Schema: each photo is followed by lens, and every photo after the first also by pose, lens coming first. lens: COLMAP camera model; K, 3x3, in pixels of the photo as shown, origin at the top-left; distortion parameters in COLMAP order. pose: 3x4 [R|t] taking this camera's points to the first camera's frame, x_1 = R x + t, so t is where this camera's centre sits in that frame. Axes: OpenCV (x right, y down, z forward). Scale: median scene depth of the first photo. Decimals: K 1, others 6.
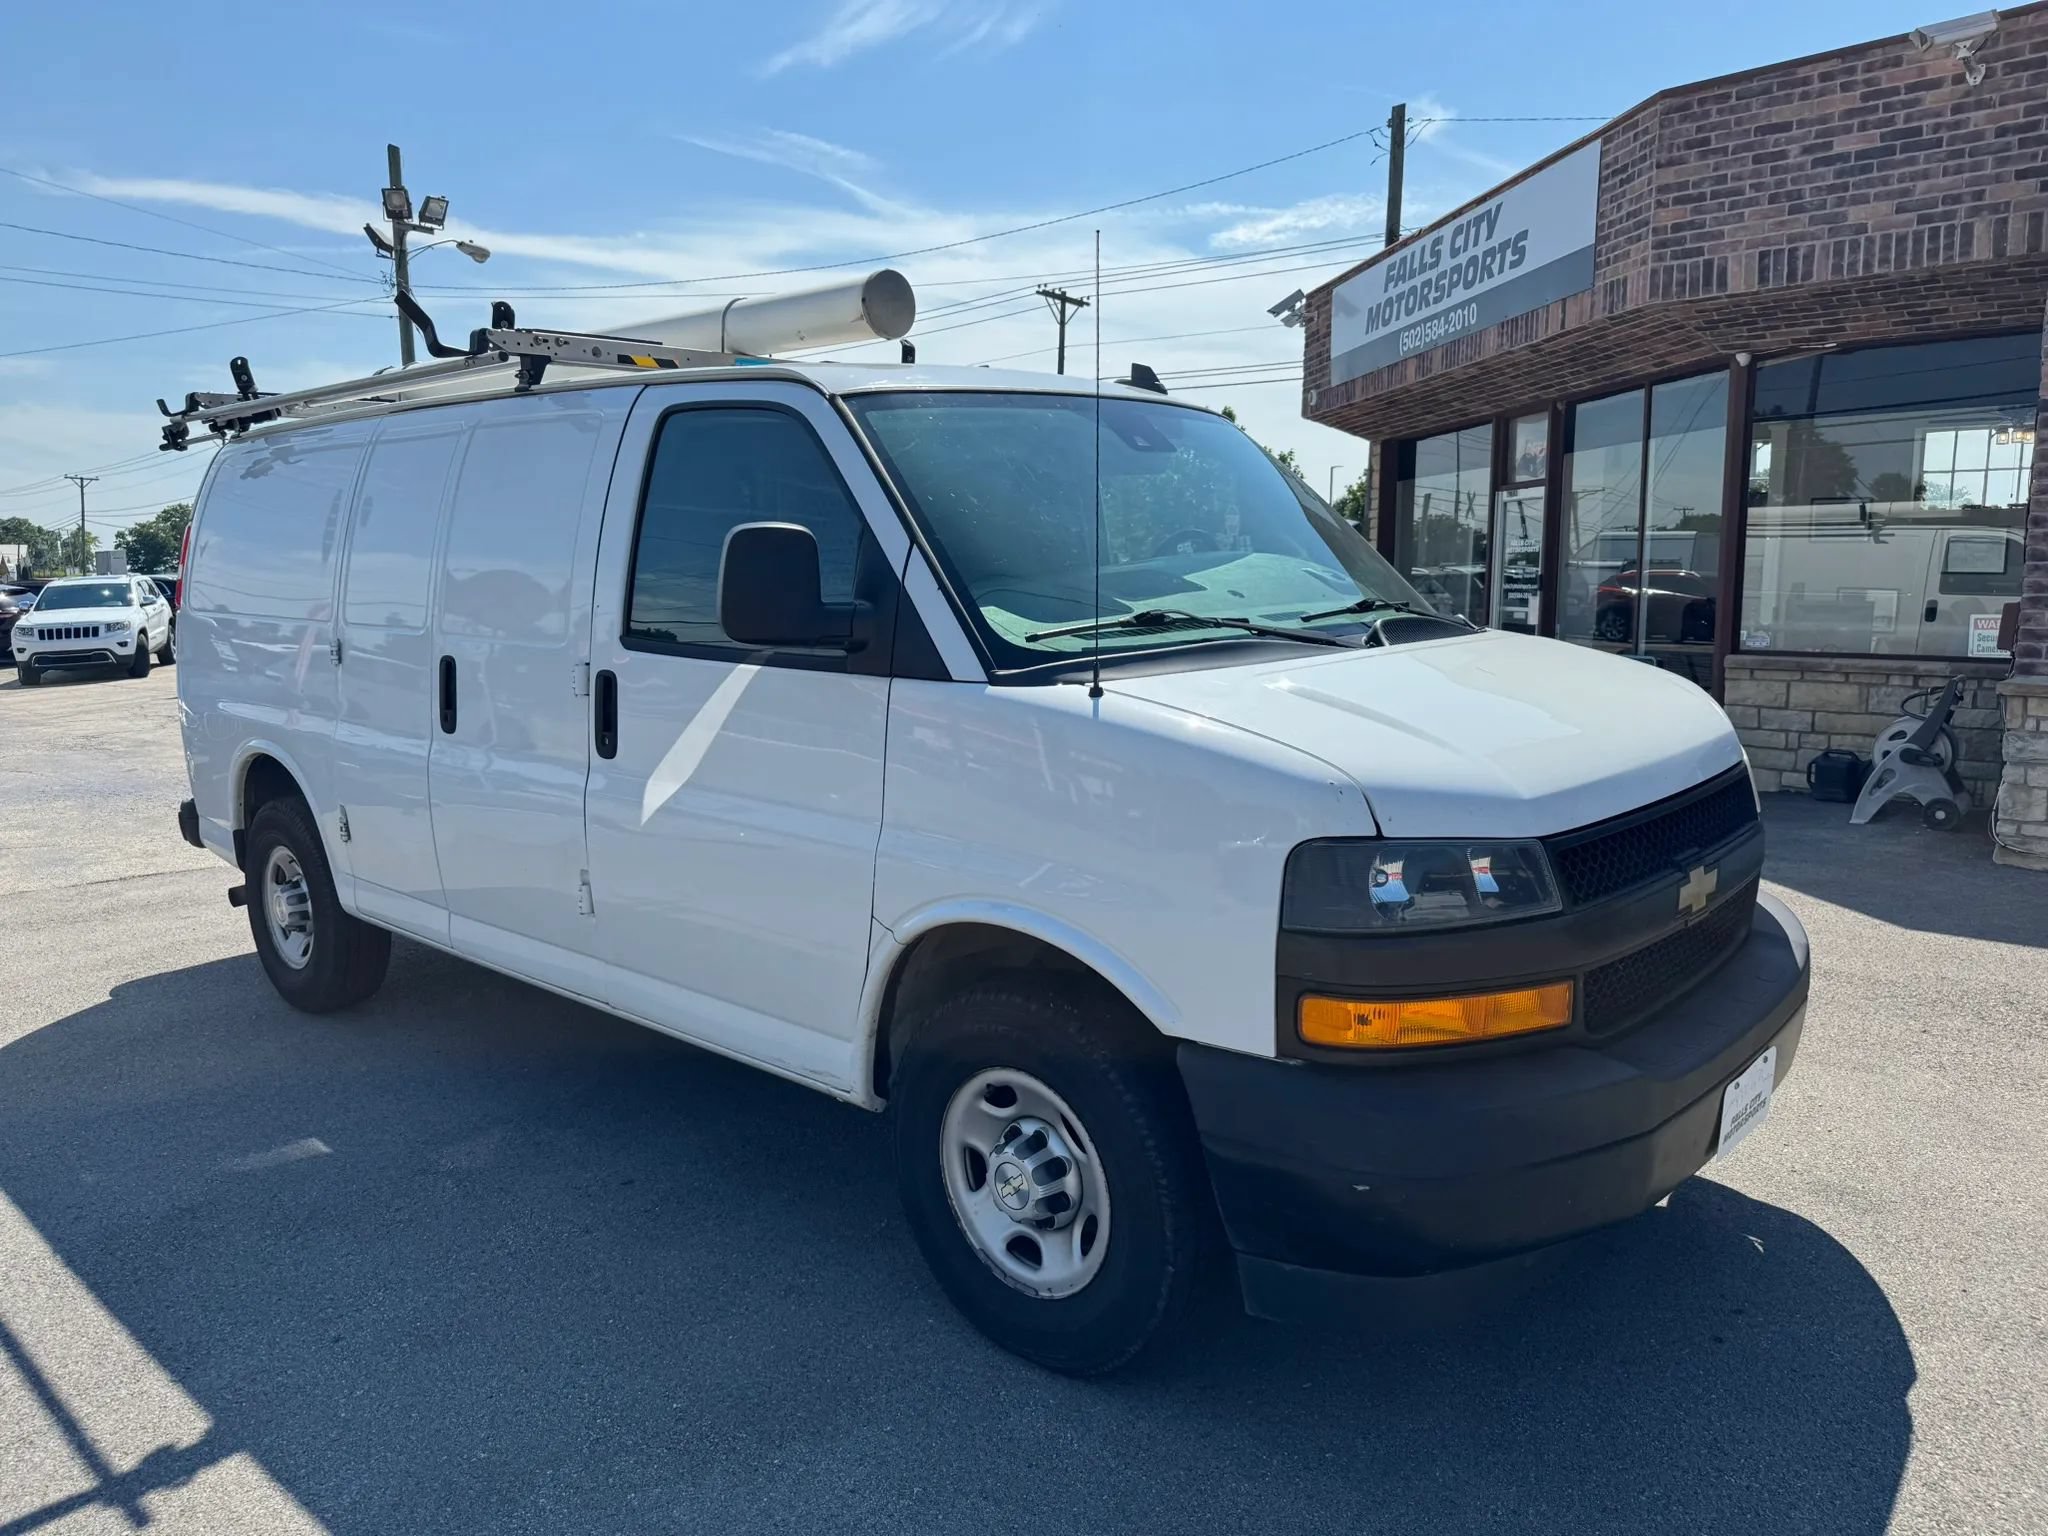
lens RADIAL K [[1451.3, 0, 1030.5], [0, 1451.3, 751.6], [0, 0, 1]] dist [0.026200, -0.034924]
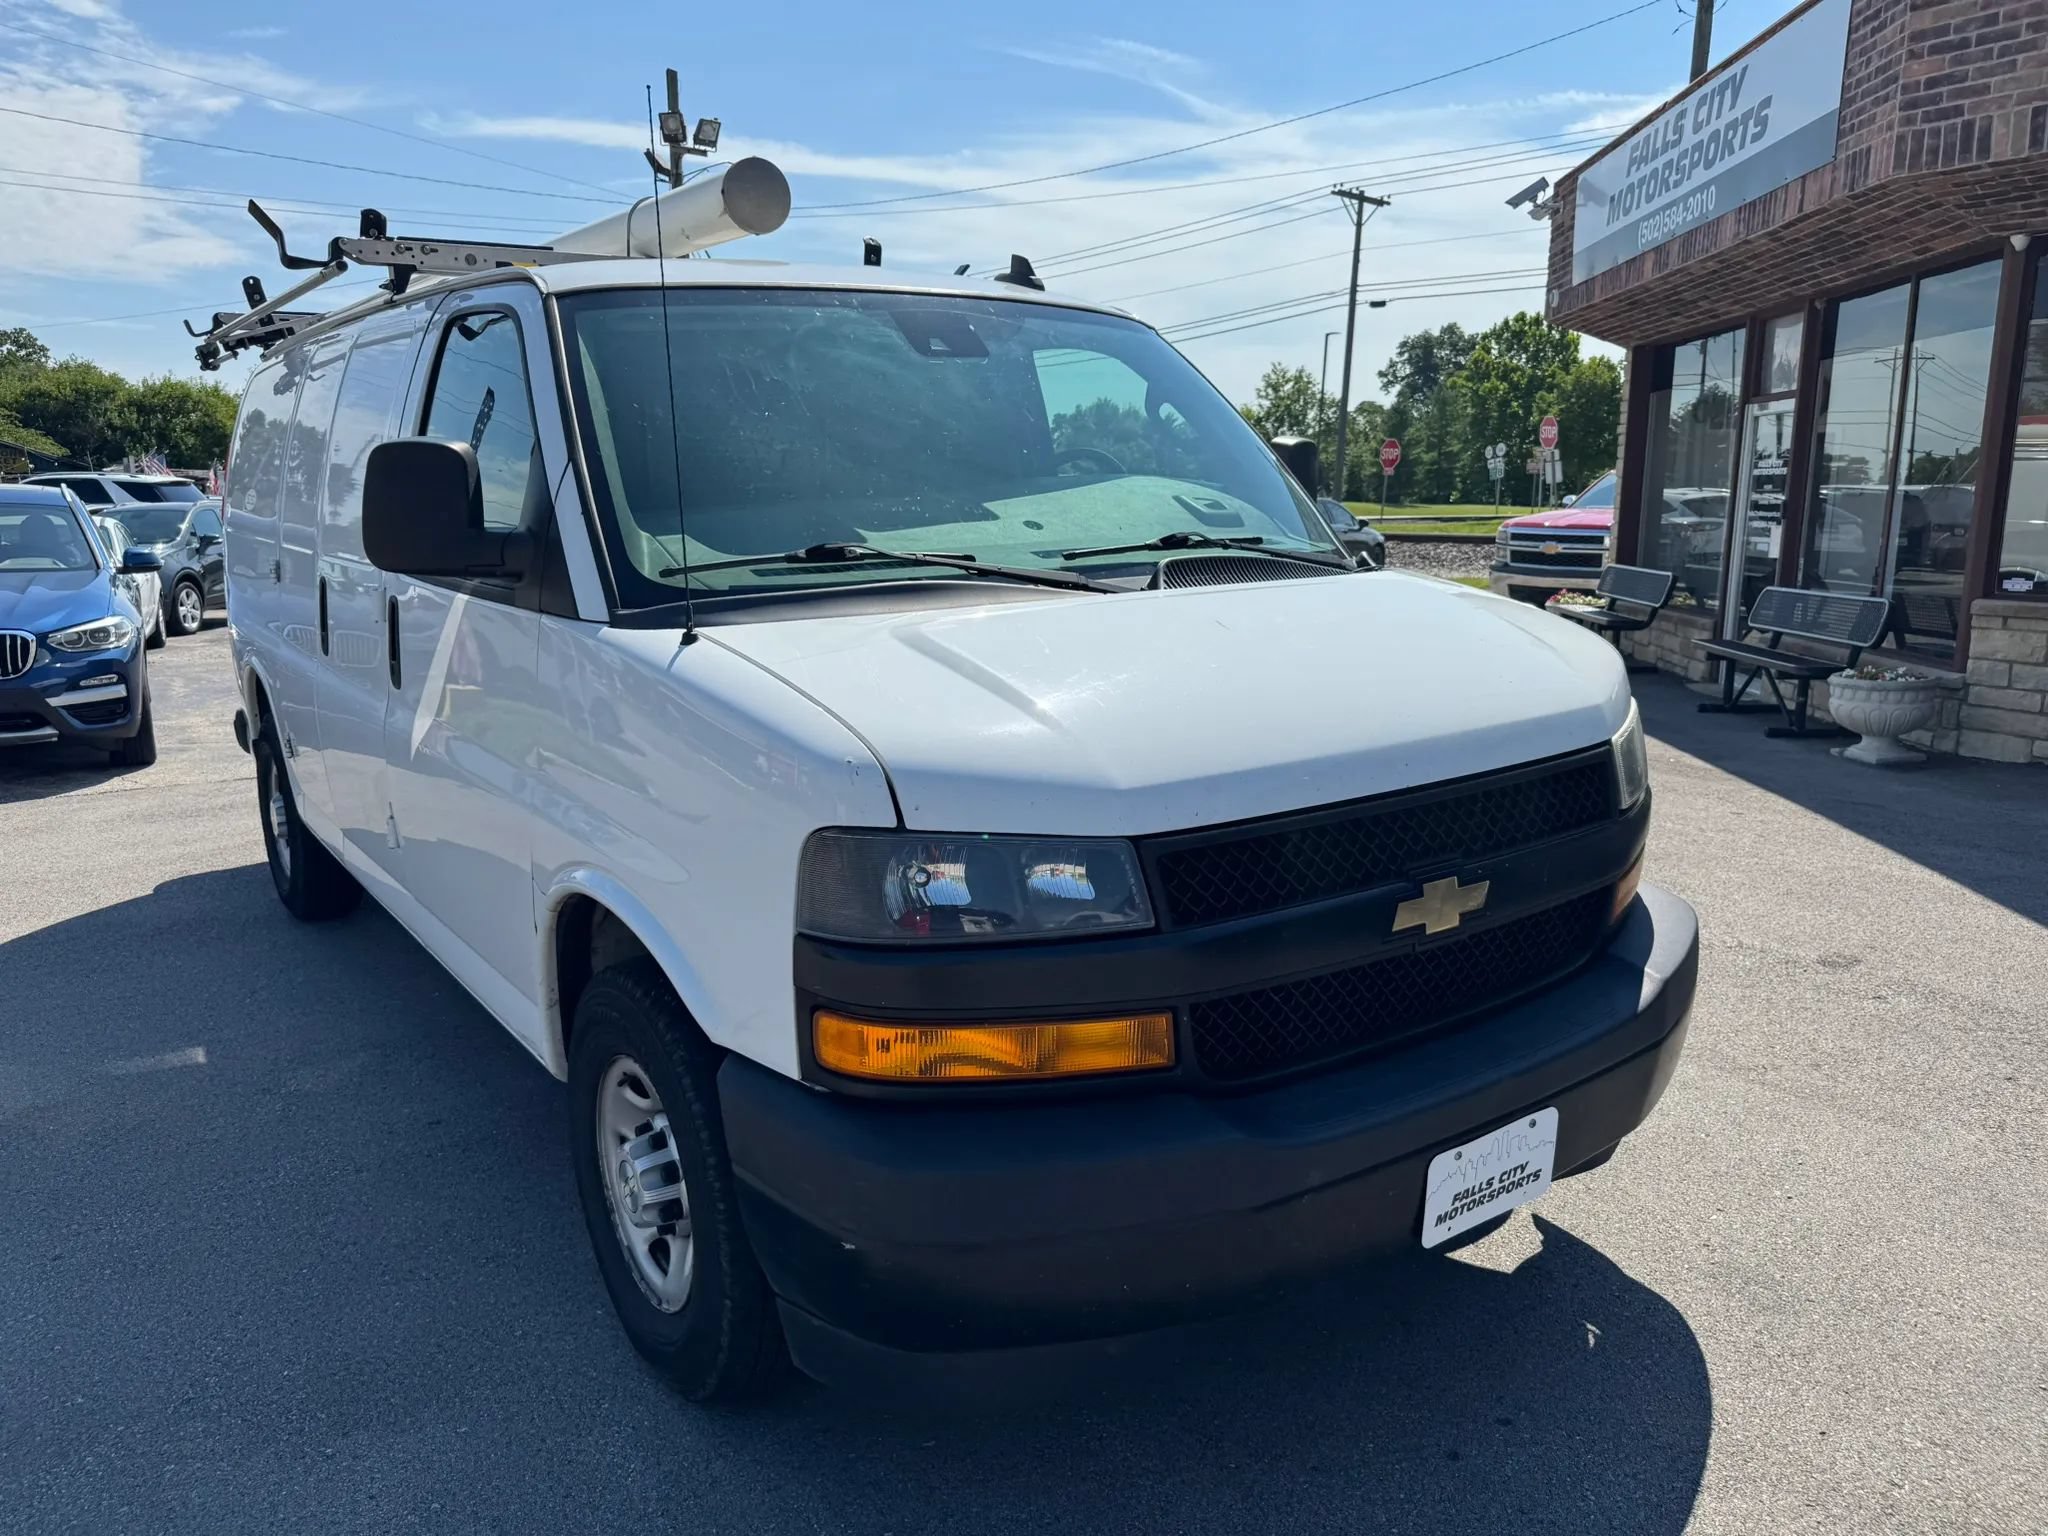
lens RADIAL K [[1469.4, 0, 999.4], [0, 1469.4, 764.7], [0, 0, 1]] dist [-0.004590, 0.001519]
pose [[0.977949, 0.044995, -0.203941, 0.112510], [-0.032422, 0.997386, 0.064578, -0.007895], [0.206314, -0.056542, 0.976851, 0.050937]]
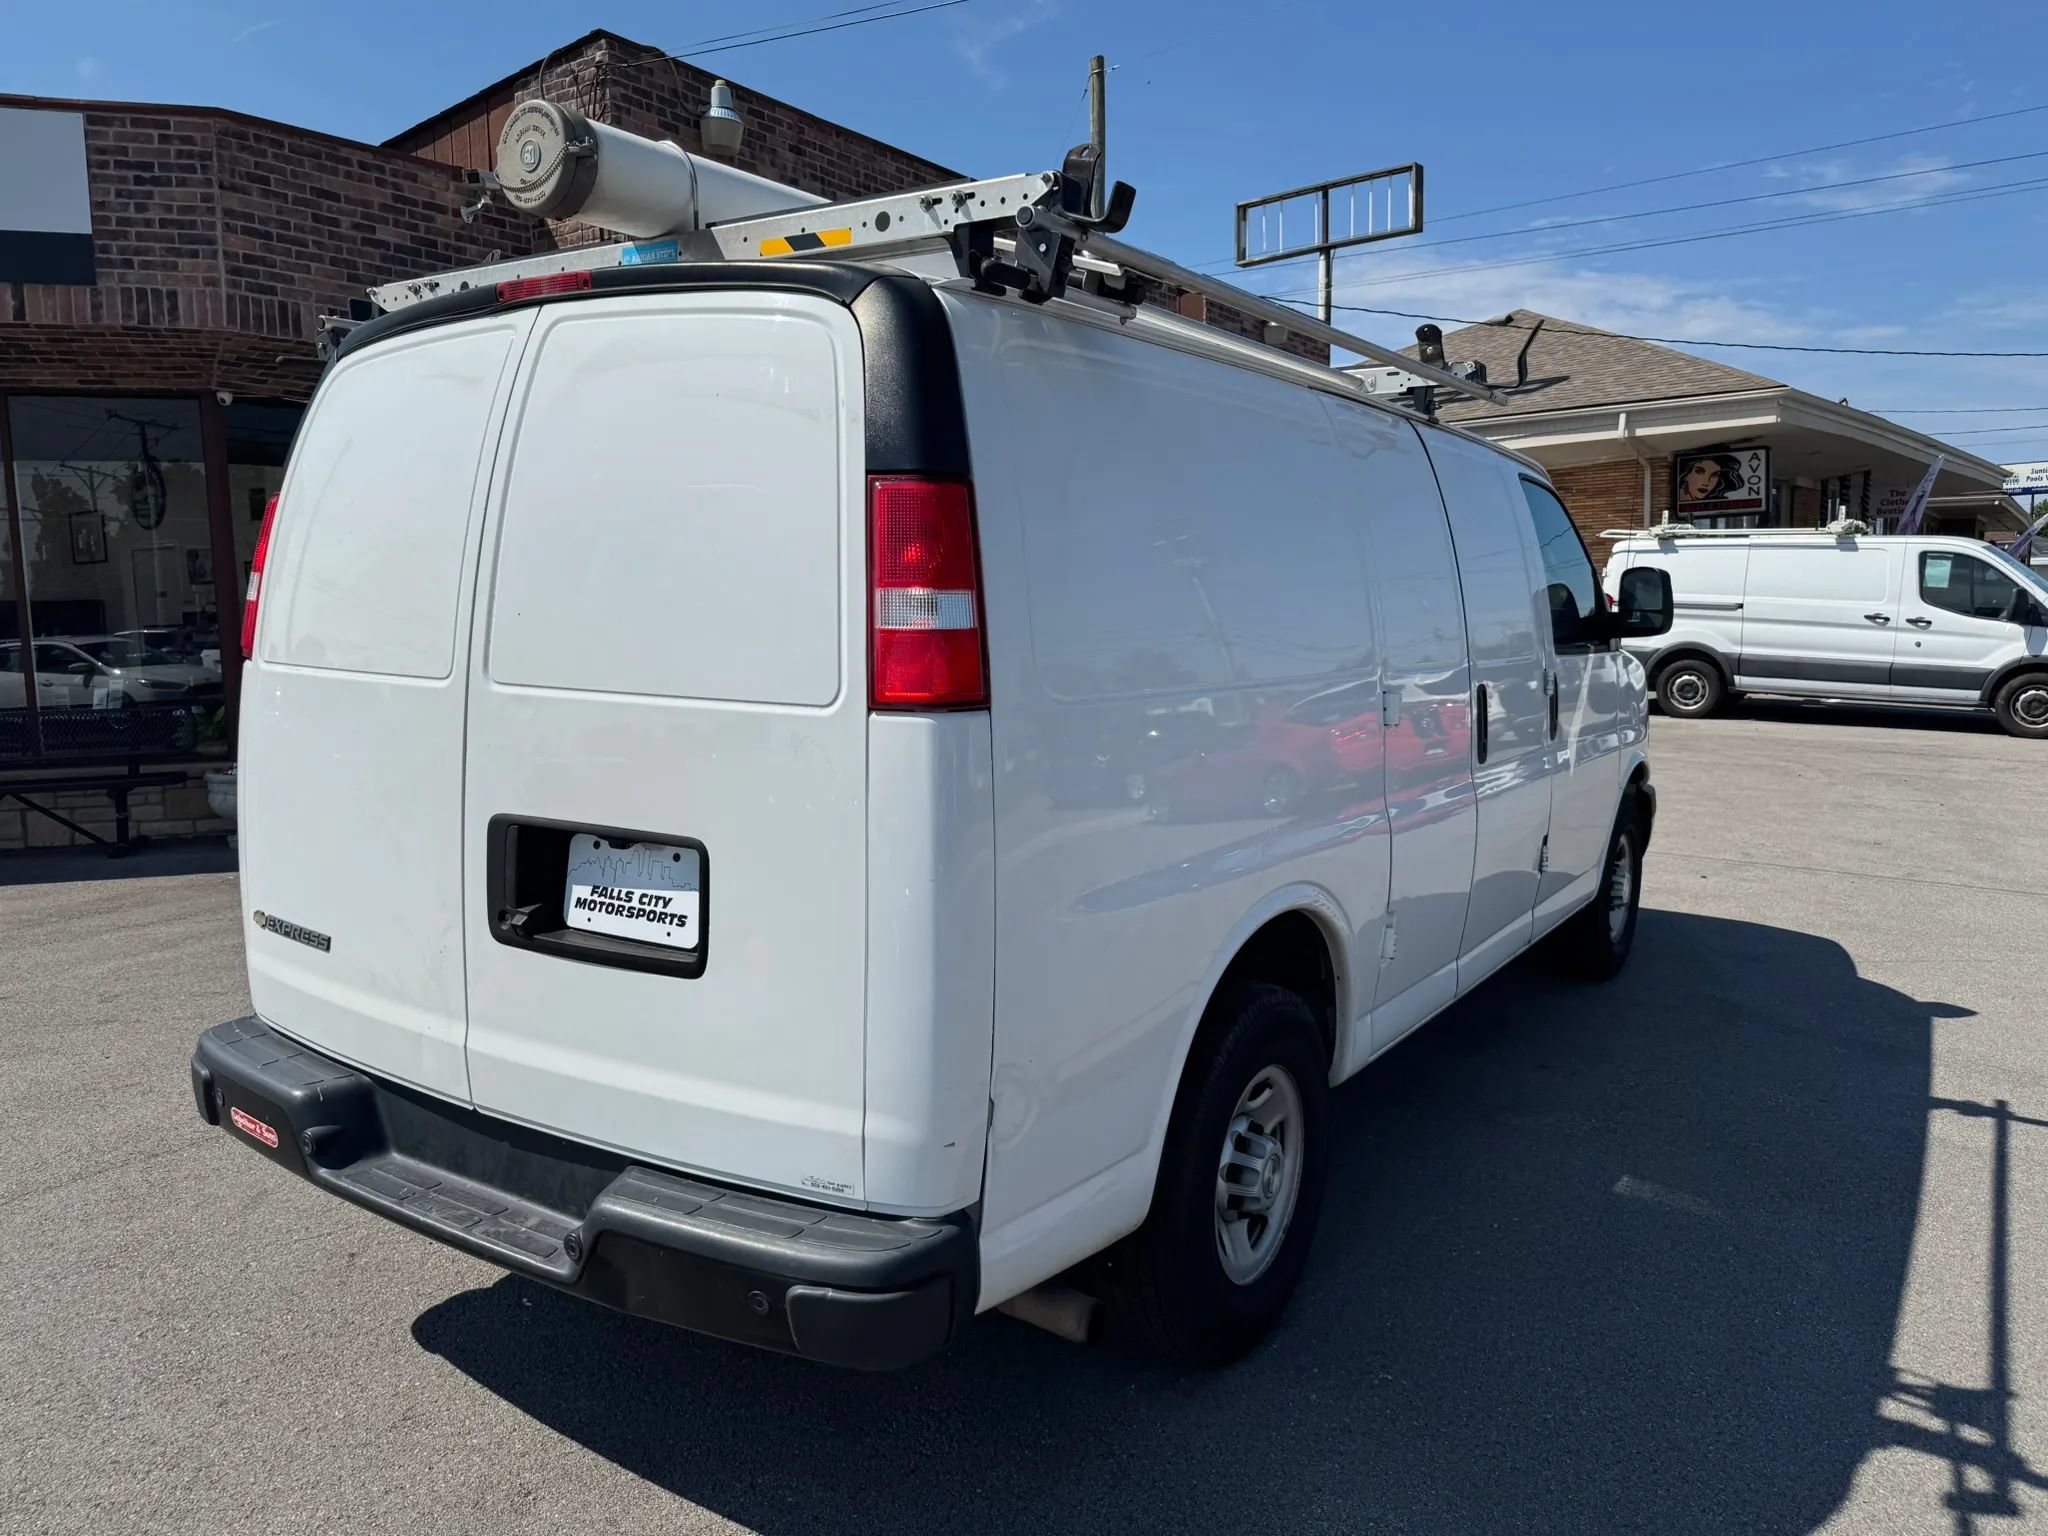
lens RADIAL K [[1471.2, 0, 1020.8], [0, 1471.2, 746.0], [0, 0, 1]] dist [0.003979, -0.008114]
pose [[-0.152952, -0.094956, 0.983661, -0.636156], [0.135781, 0.983914, 0.116093, -0.086191], [-0.978861, 0.151319, -0.137599, 0.691691]]
